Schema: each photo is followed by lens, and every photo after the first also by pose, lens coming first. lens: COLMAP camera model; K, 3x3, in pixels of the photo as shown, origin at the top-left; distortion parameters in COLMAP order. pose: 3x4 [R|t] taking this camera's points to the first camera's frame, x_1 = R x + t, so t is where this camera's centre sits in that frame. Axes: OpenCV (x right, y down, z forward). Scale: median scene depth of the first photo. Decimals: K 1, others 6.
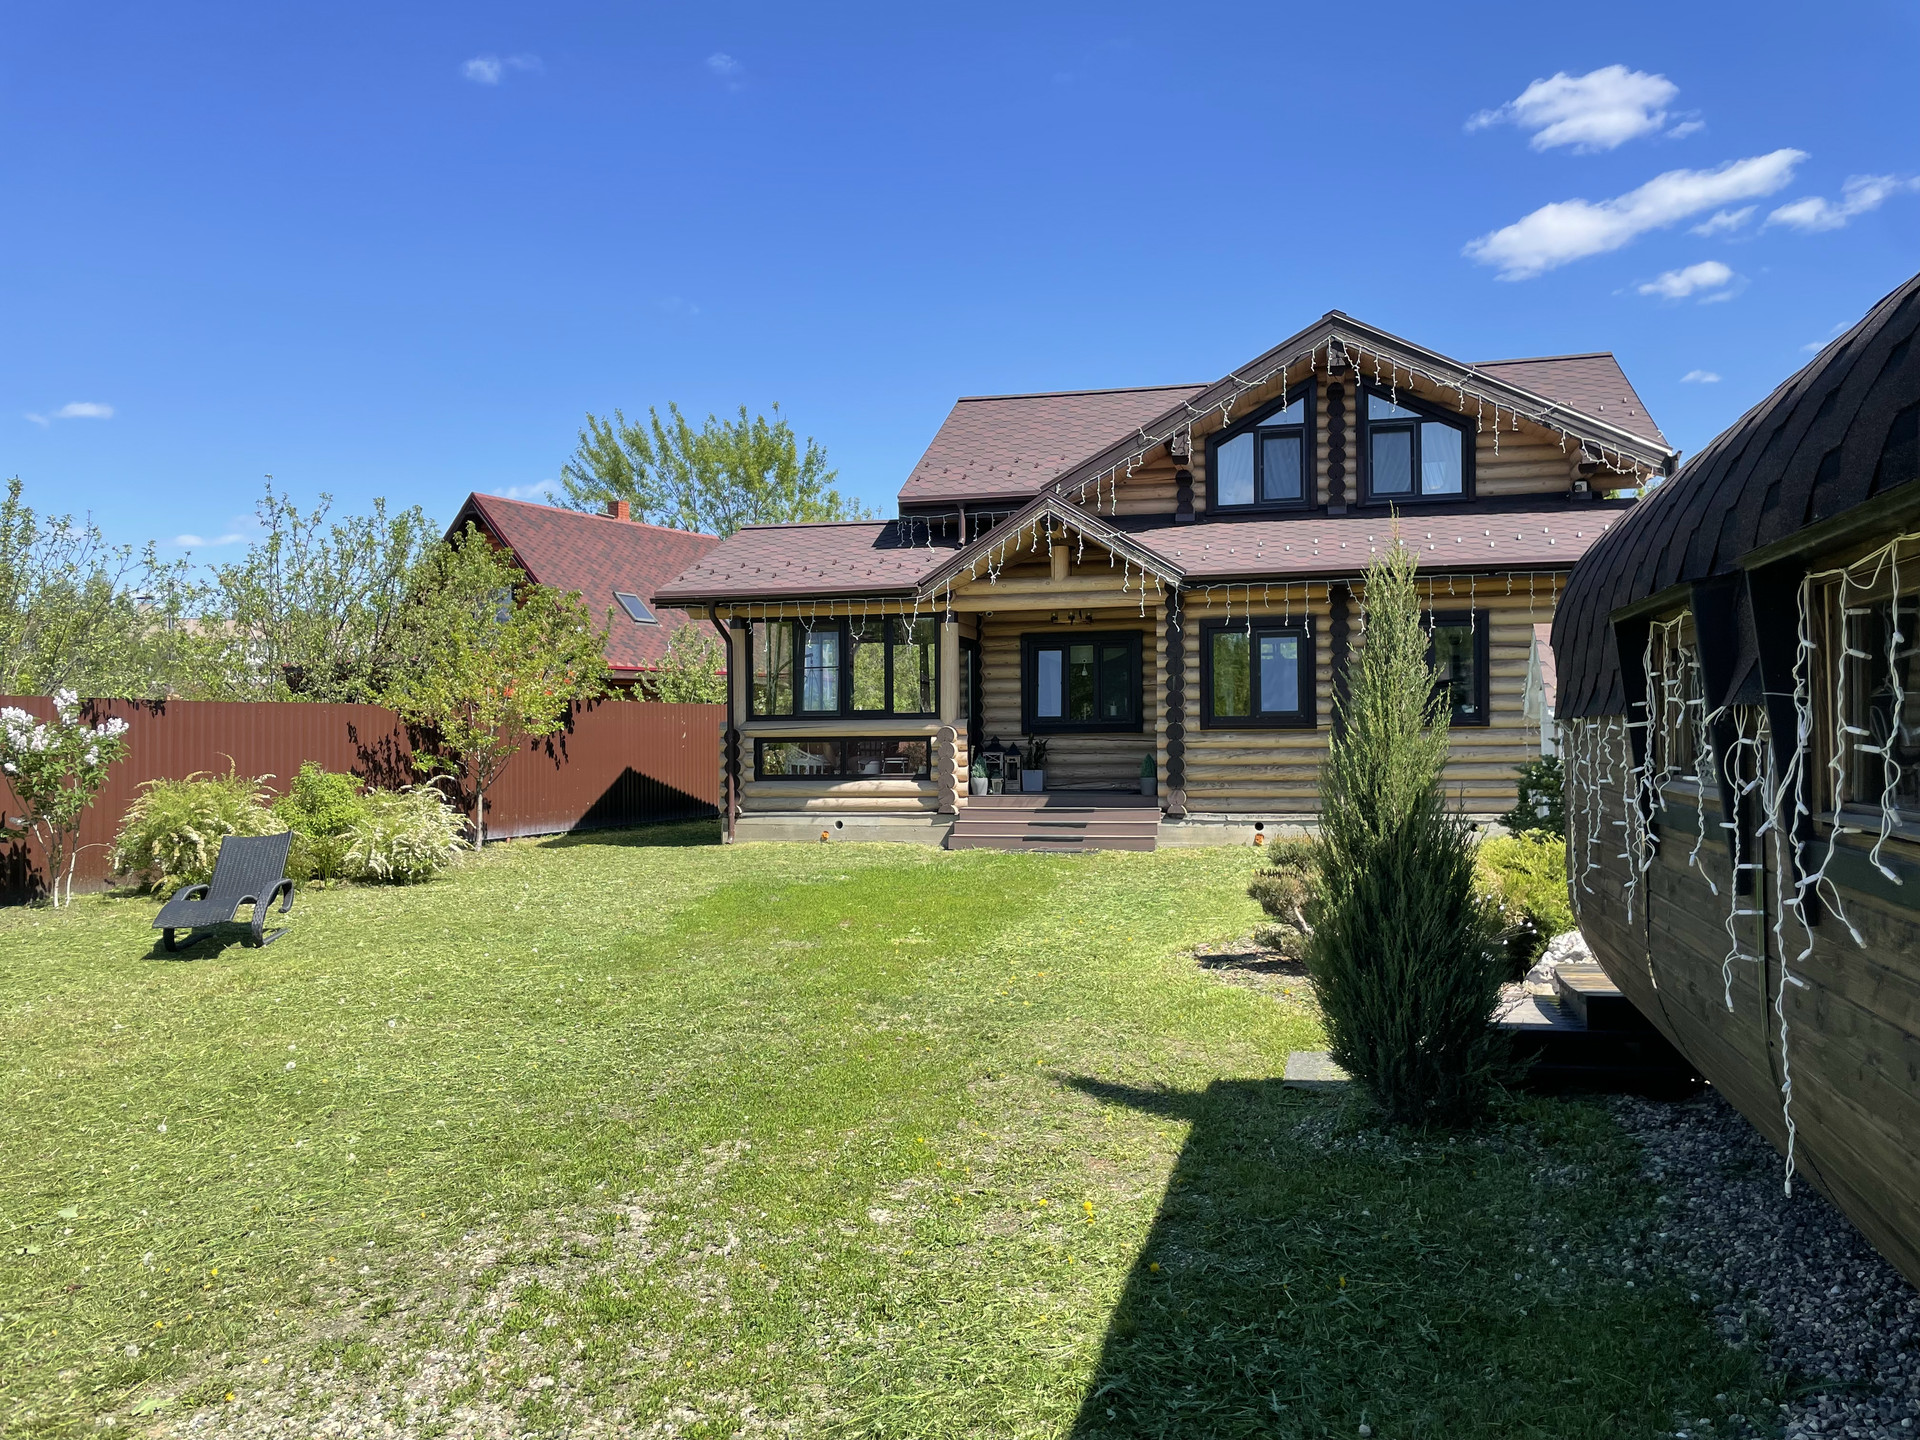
lens RADIAL K [[1459.9, 0, 969.5], [0, 1459.9, 714.3], [0, 0, 1]] dist [0.097805, -0.131587]
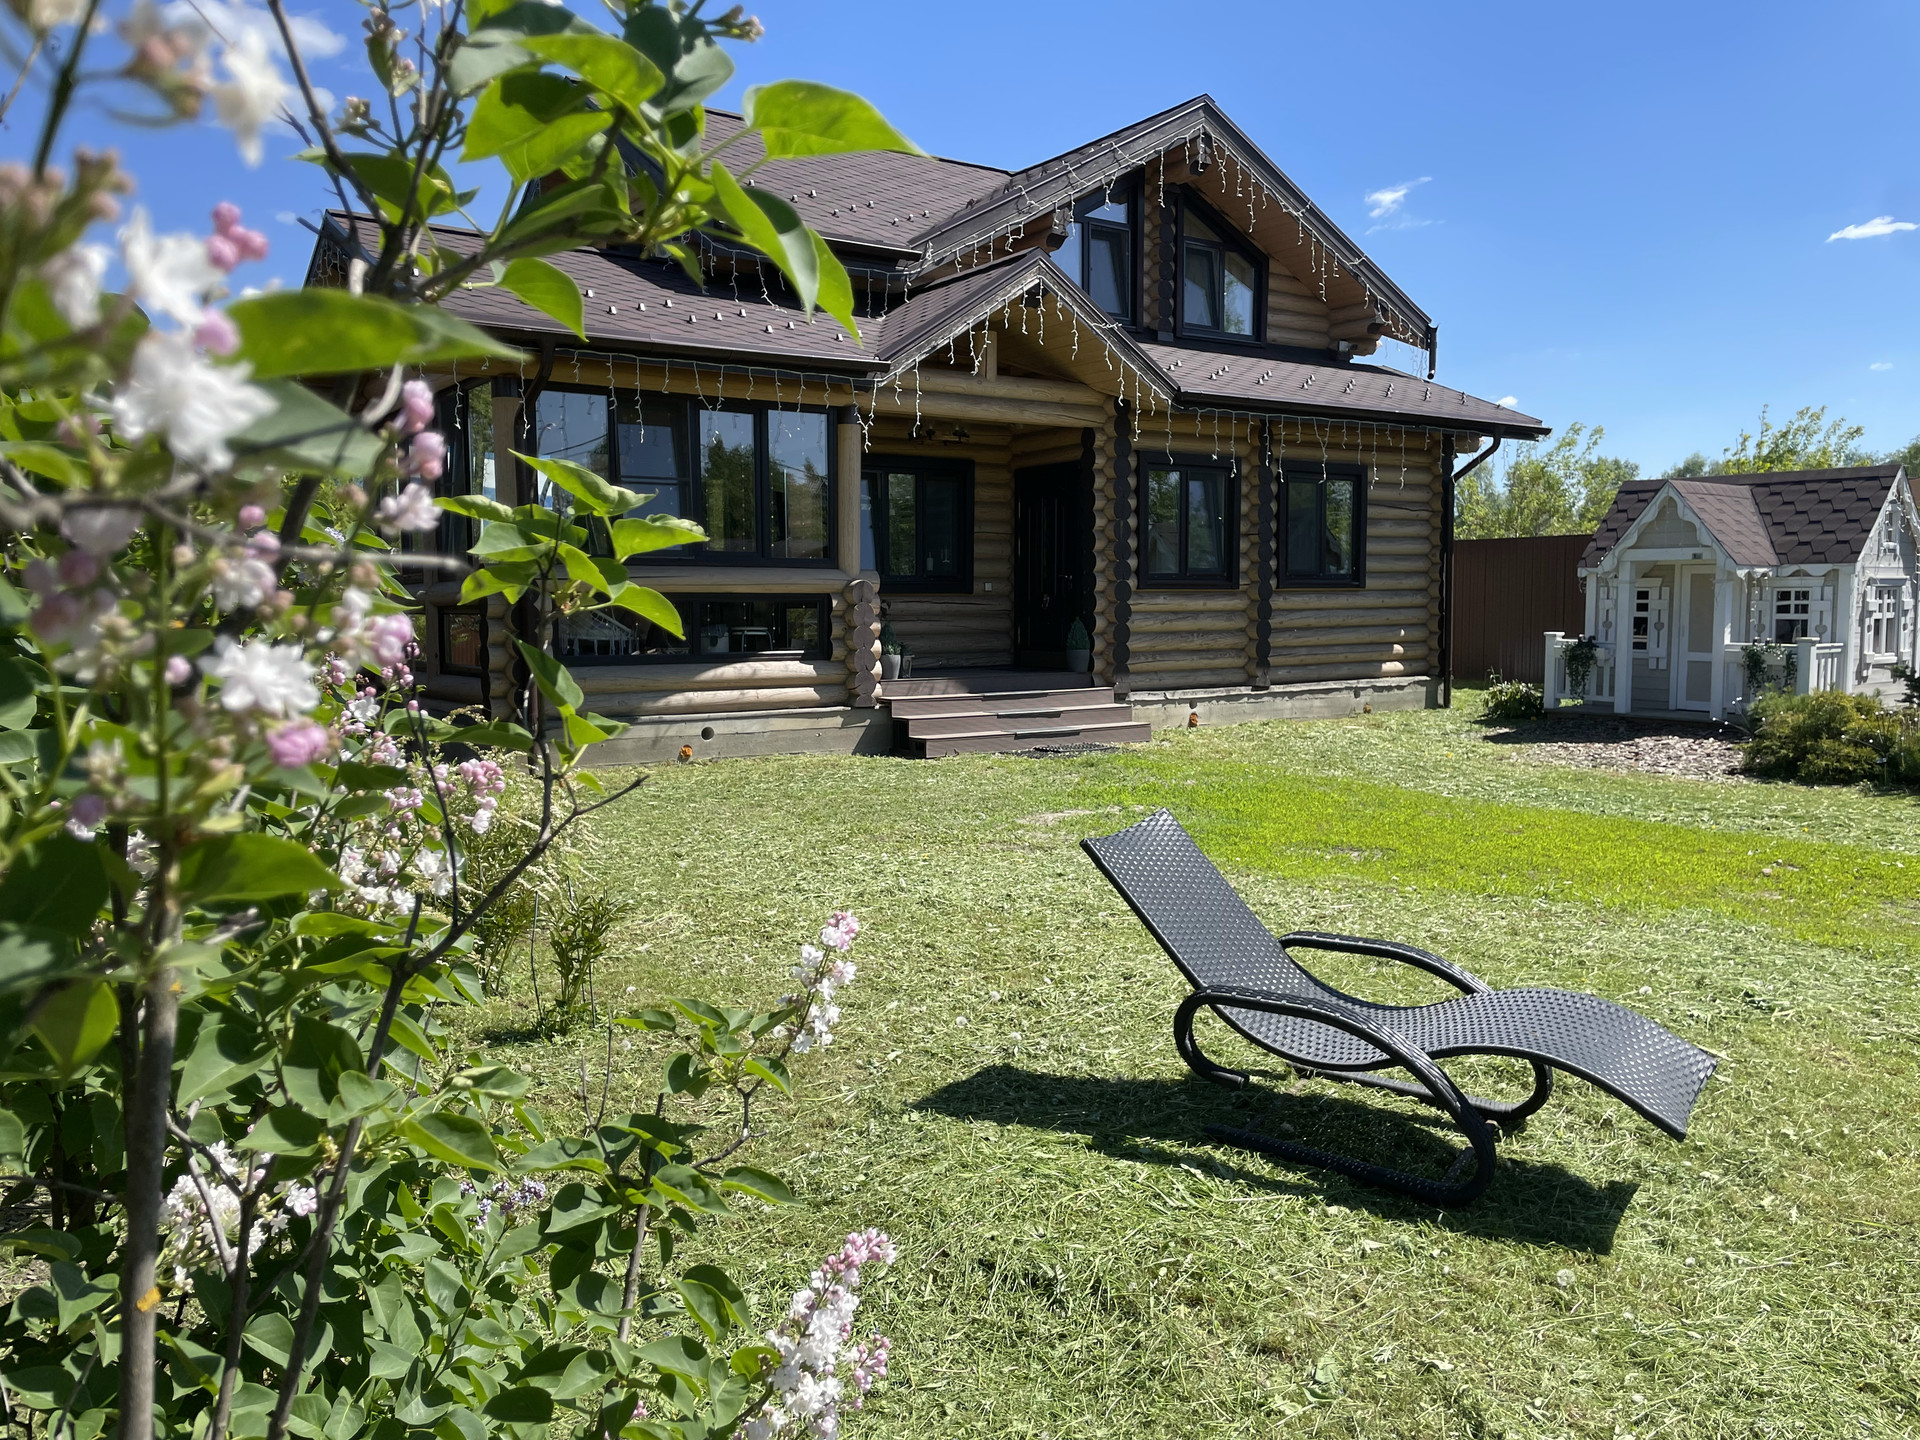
lens RADIAL K [[1459.9, 0, 980.4], [0, 1459.9, 691.4], [0, 0, 1]] dist [0.097805, -0.131587]
pose [[0.666960, -0.038630, 0.744091, -0.479168], [-0.016062, 0.997678, 0.066192, 0.014325], [-0.744920, -0.056099, 0.664791, 0.500557]]
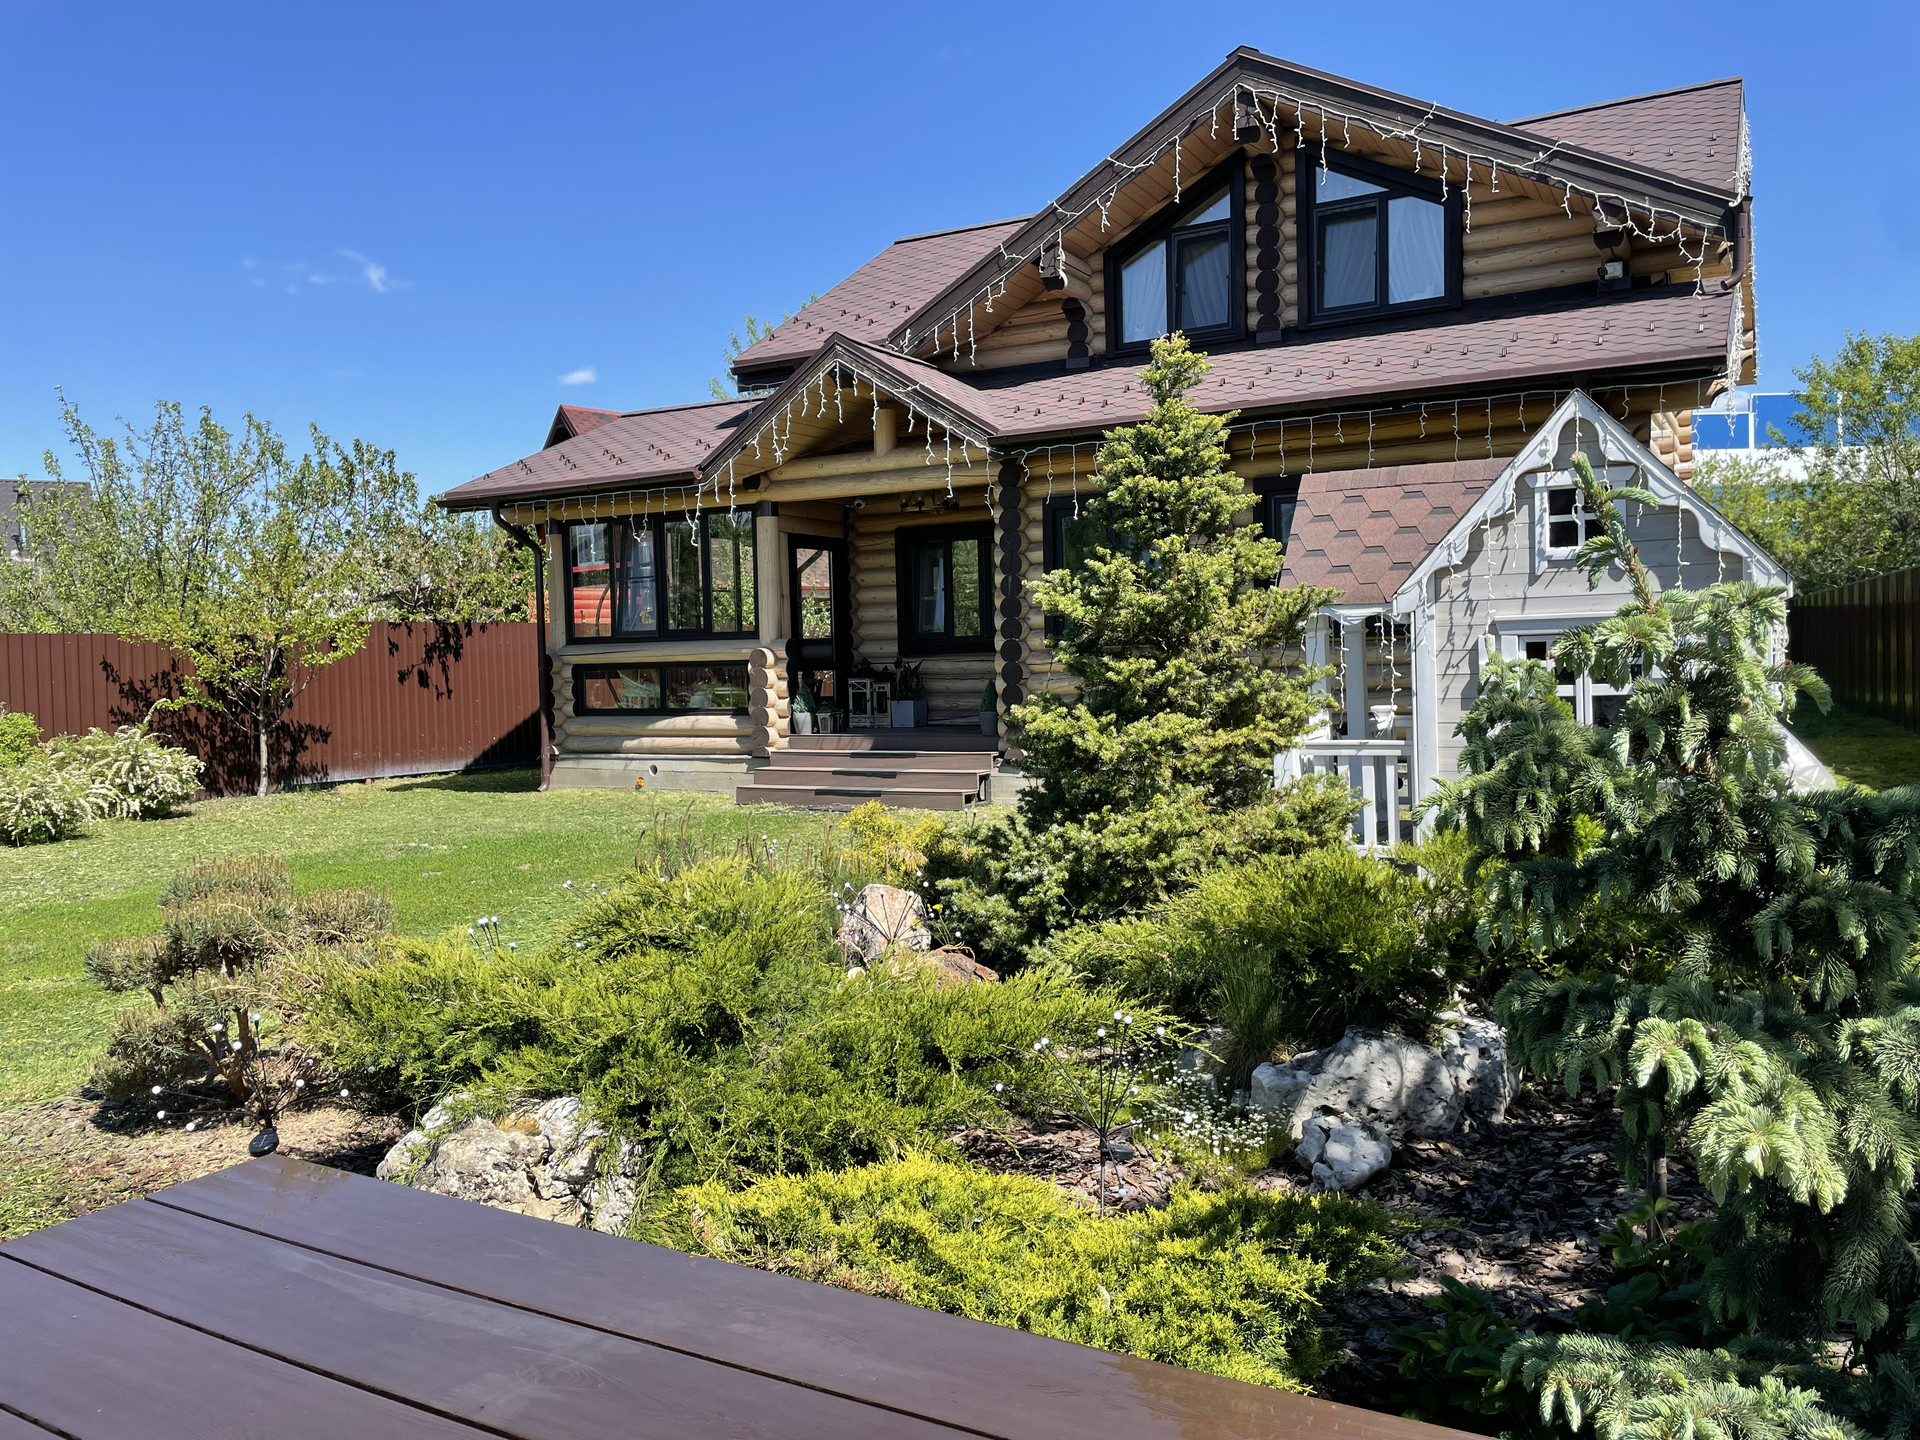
lens RADIAL K [[1459.9, 0, 968.4], [0, 1459.9, 707.2], [0, 0, 1]] dist [0.097805, -0.131587]
pose [[0.960920, -0.005395, -0.276775, 0.309839], [0.021238, 0.998300, 0.054275, -0.000449], [0.276011, -0.058033, 0.959401, 0.262229]]
